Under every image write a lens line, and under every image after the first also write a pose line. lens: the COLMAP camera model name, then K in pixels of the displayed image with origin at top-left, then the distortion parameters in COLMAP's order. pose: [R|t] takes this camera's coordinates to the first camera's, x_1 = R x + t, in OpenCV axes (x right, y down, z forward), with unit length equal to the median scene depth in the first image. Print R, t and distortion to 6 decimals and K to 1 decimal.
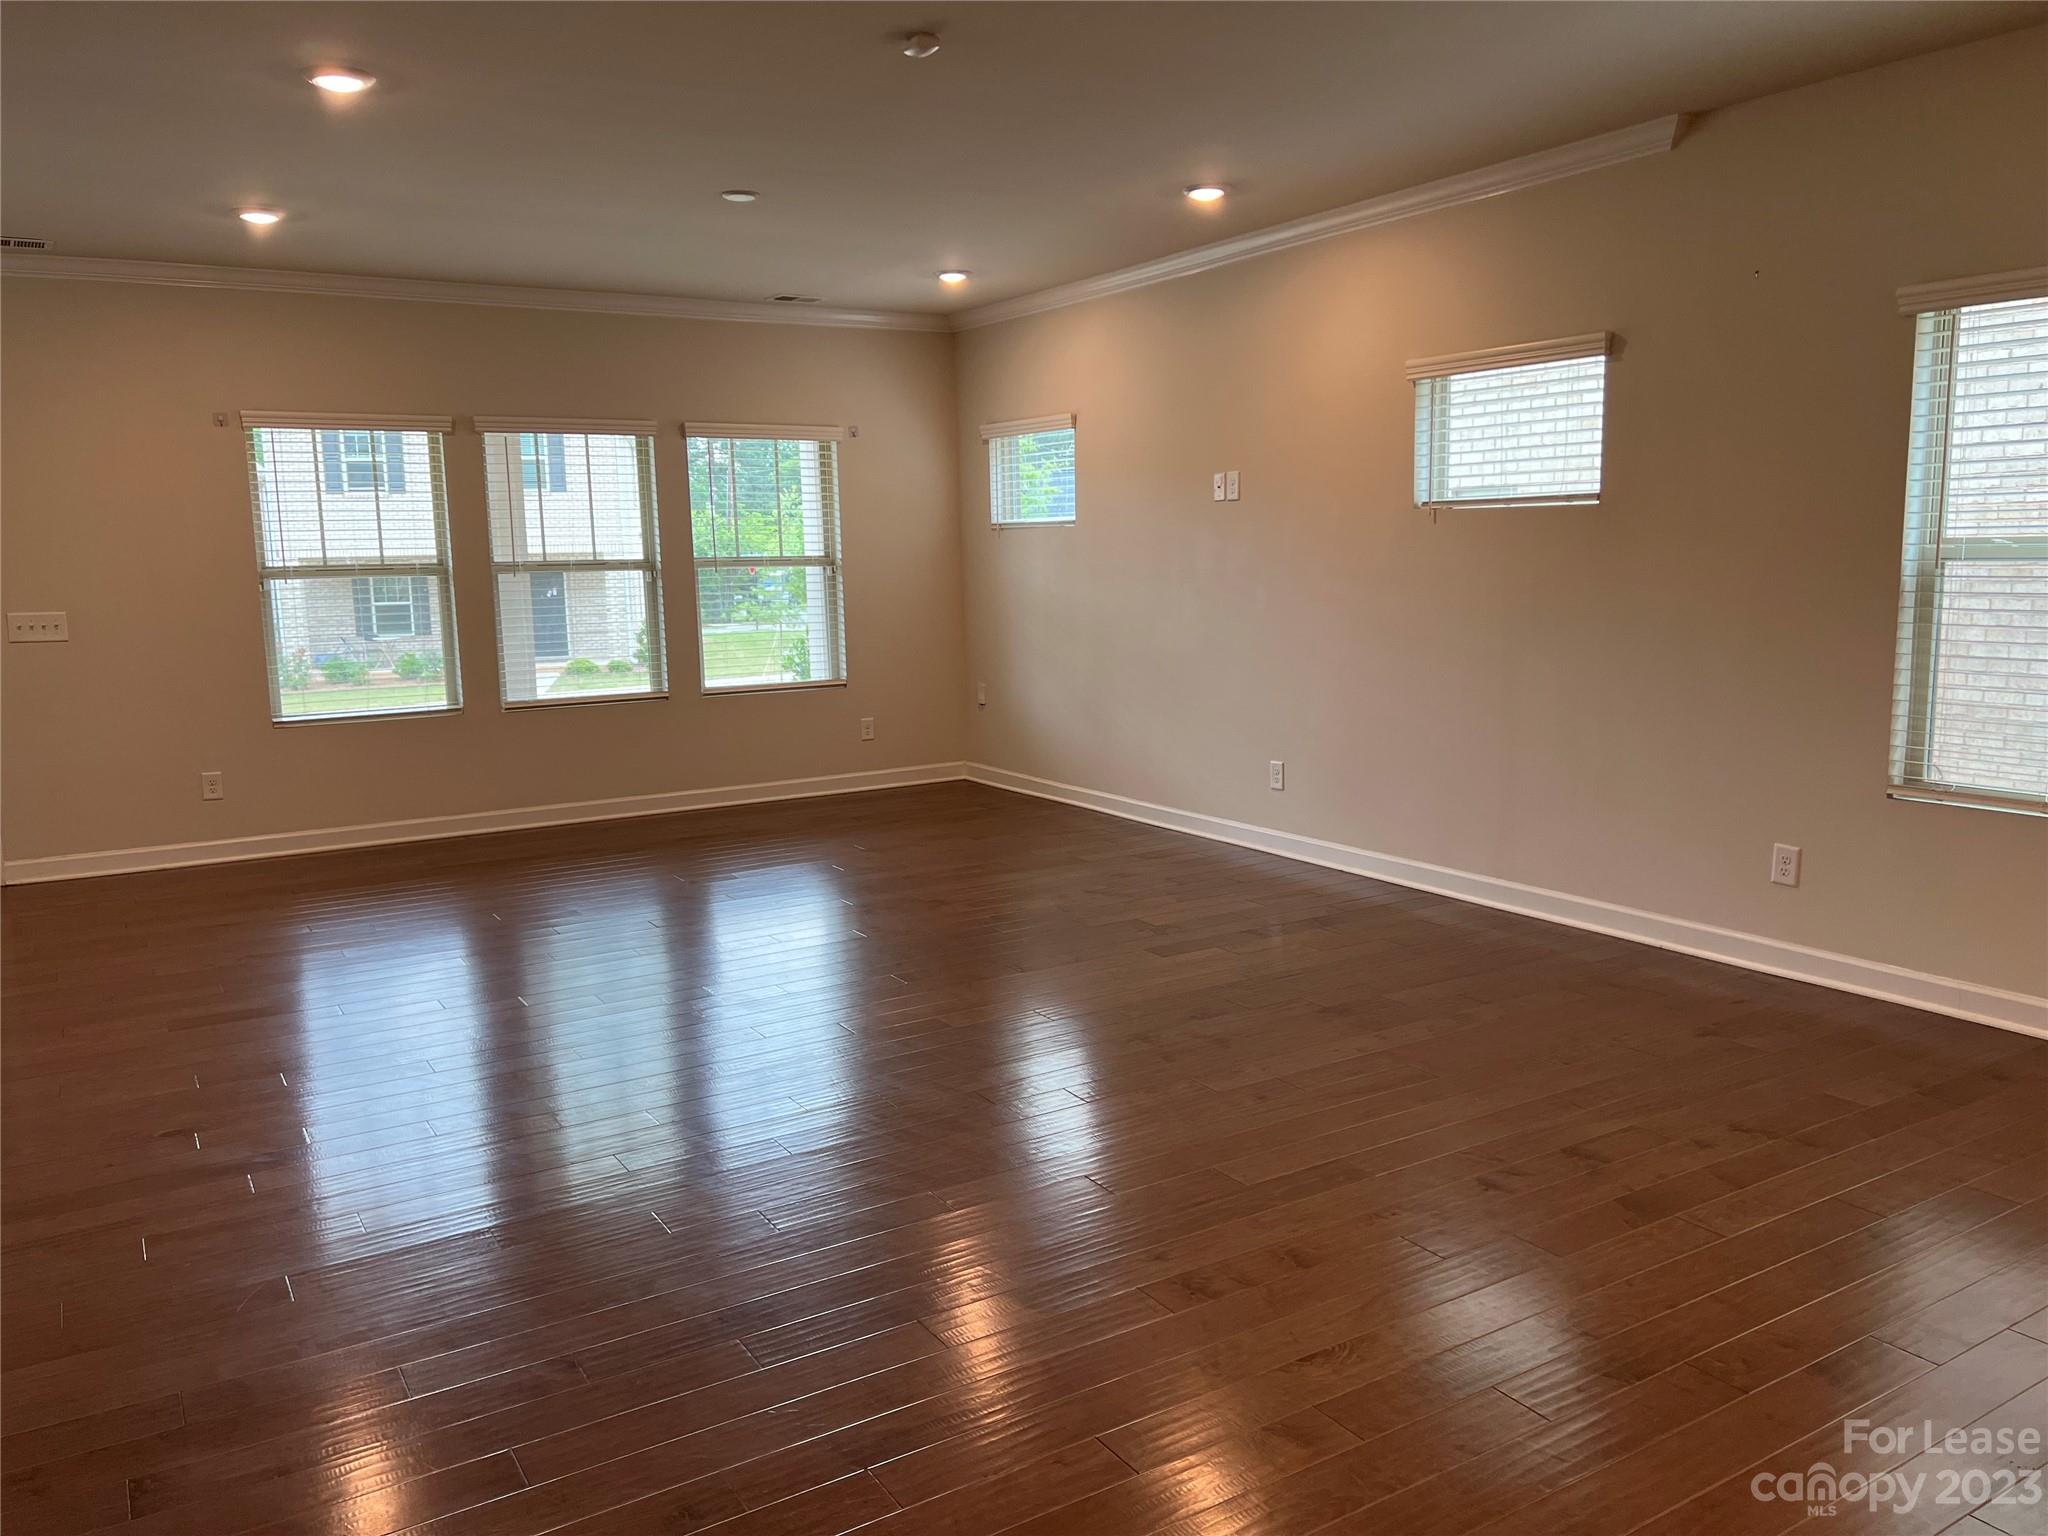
lens RADIAL K [[1525.8, 0, 1014.0], [0, 1525.8, 783.9], [0, 0, 1]] dist [0.033512, -0.037622]
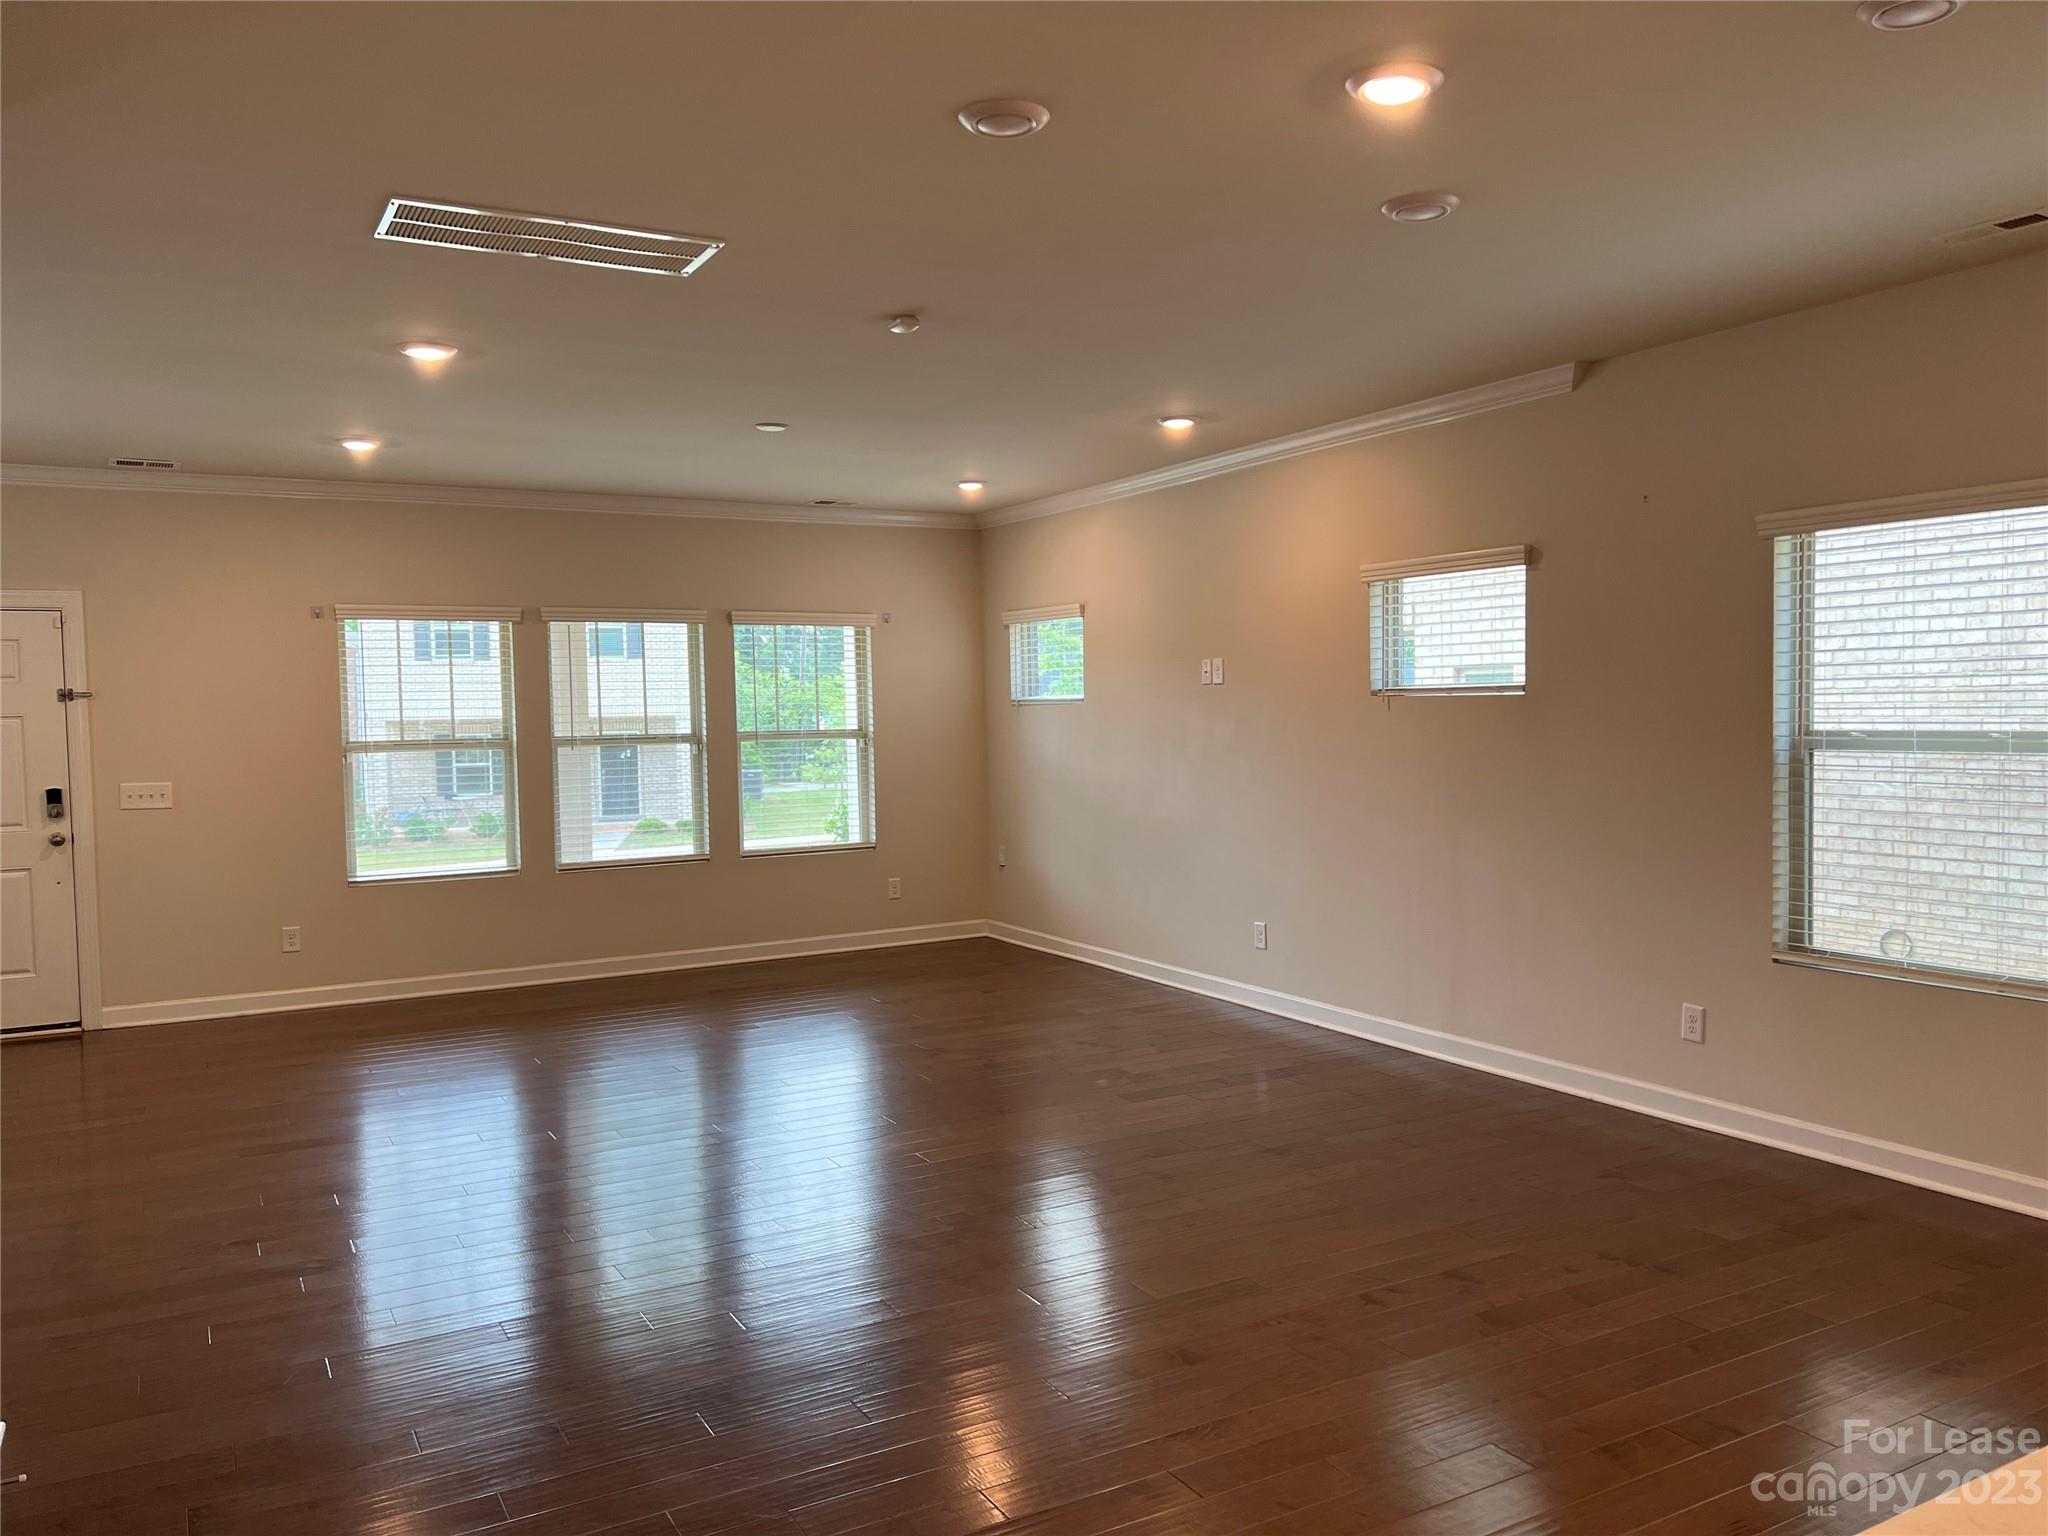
lens RADIAL K [[1525.8, 0, 1032.9], [0, 1525.8, 787.1], [0, 0, 1]] dist [0.033512, -0.037622]
pose [[0.999361, 0.004237, -0.035488, 0.053788], [-0.007767, 0.994964, -0.099934, -0.001232], [0.034885, 0.100146, 0.994361, -0.098221]]
